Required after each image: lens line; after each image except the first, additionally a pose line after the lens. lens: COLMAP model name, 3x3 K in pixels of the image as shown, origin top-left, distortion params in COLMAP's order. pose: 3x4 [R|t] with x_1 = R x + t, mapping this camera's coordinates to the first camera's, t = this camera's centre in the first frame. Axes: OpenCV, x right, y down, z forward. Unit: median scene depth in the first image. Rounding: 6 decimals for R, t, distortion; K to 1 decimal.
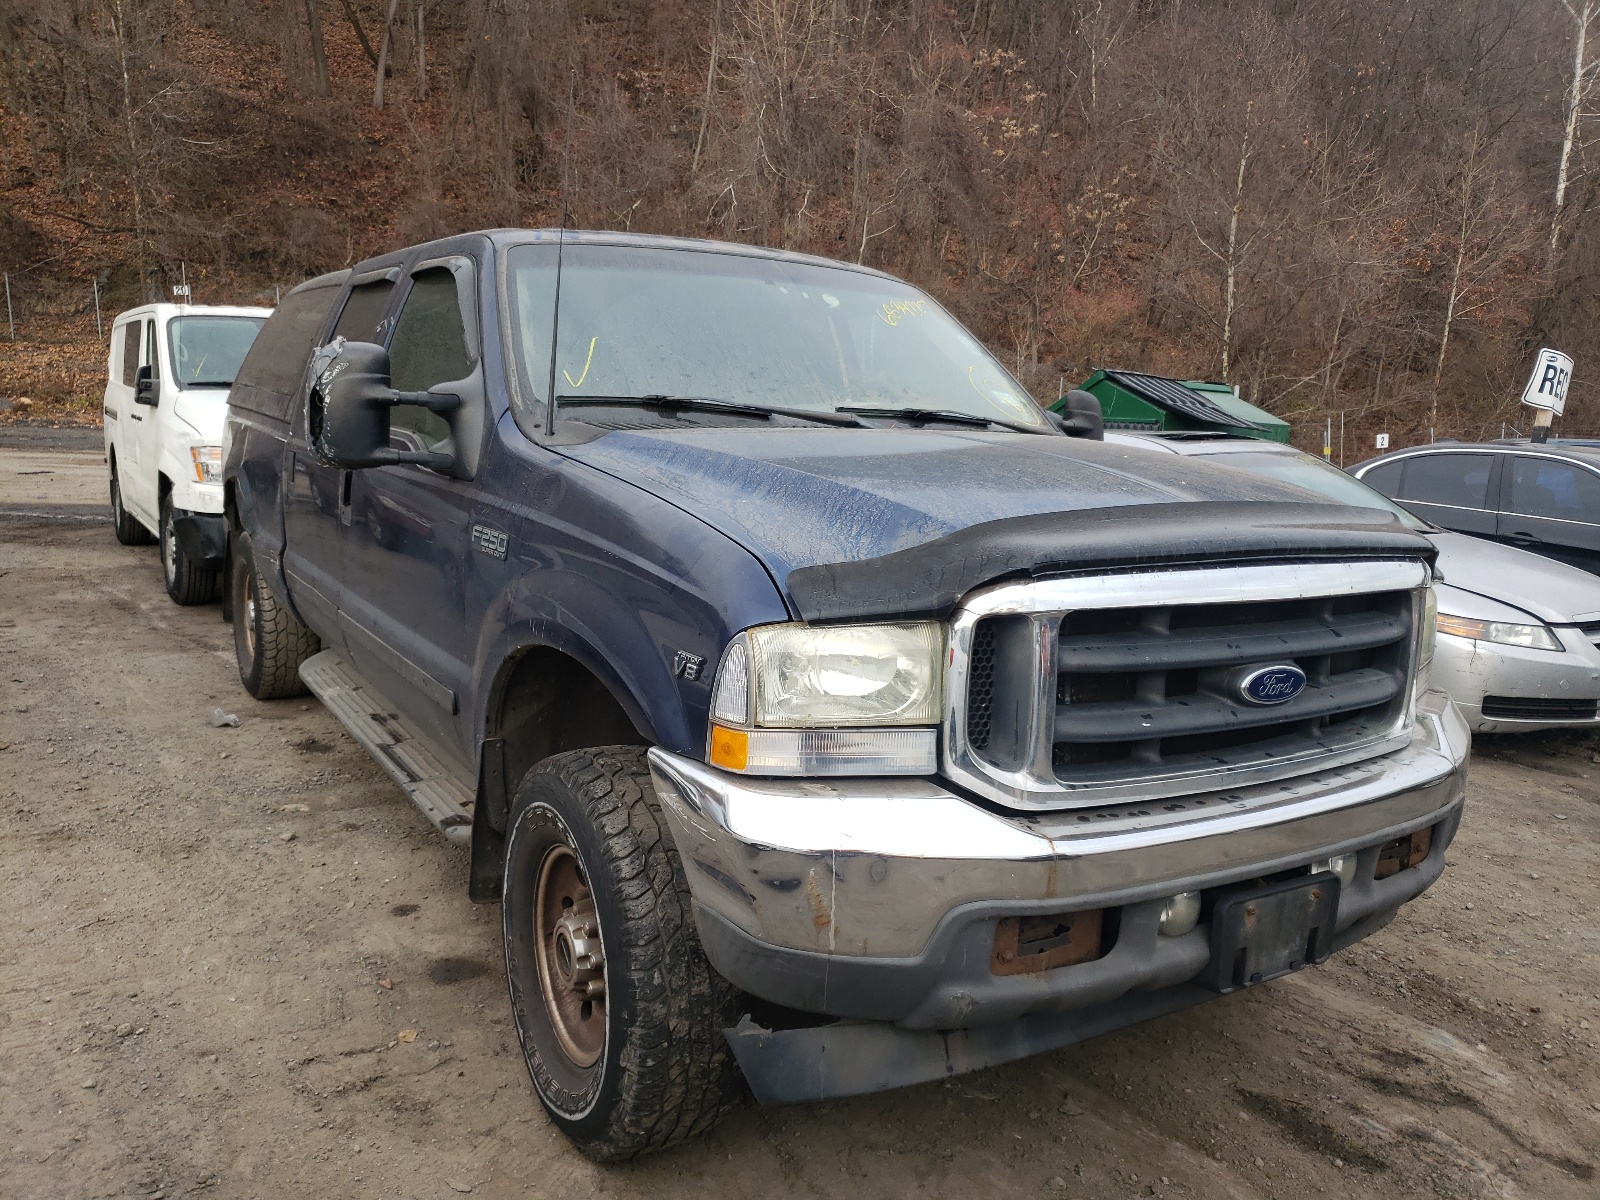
lens RADIAL K [[1211.6, 0, 805.1], [0, 1211.6, 612.5], [0, 0, 1]] dist [0.030897, 0.007184]
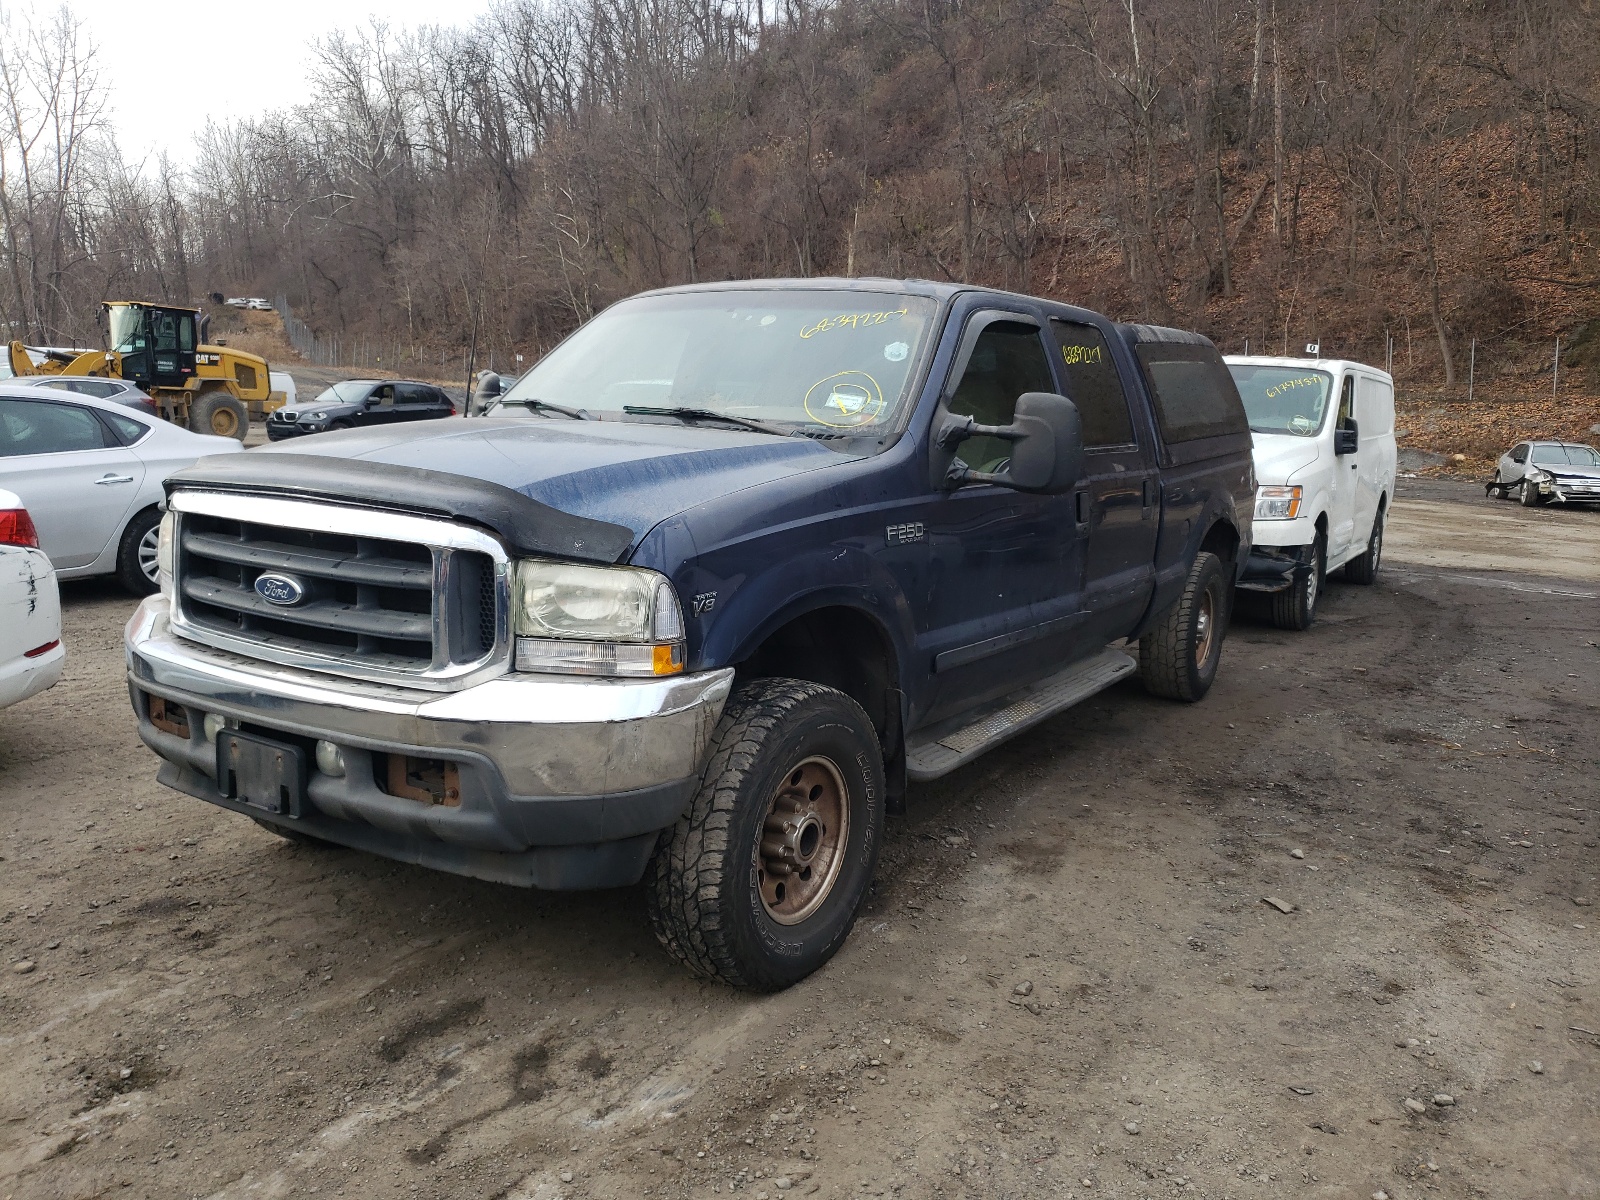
lens RADIAL K [[1211.6, 0, 807.1], [0, 1211.6, 588.4], [0, 0, 1]] dist [0.030897, 0.007184]
pose [[0.428142, 0.095179, -0.898685, 1.499085], [-0.155681, 0.987339, 0.030401, -0.060379], [0.890201, 0.126892, 0.437539, 0.751806]]
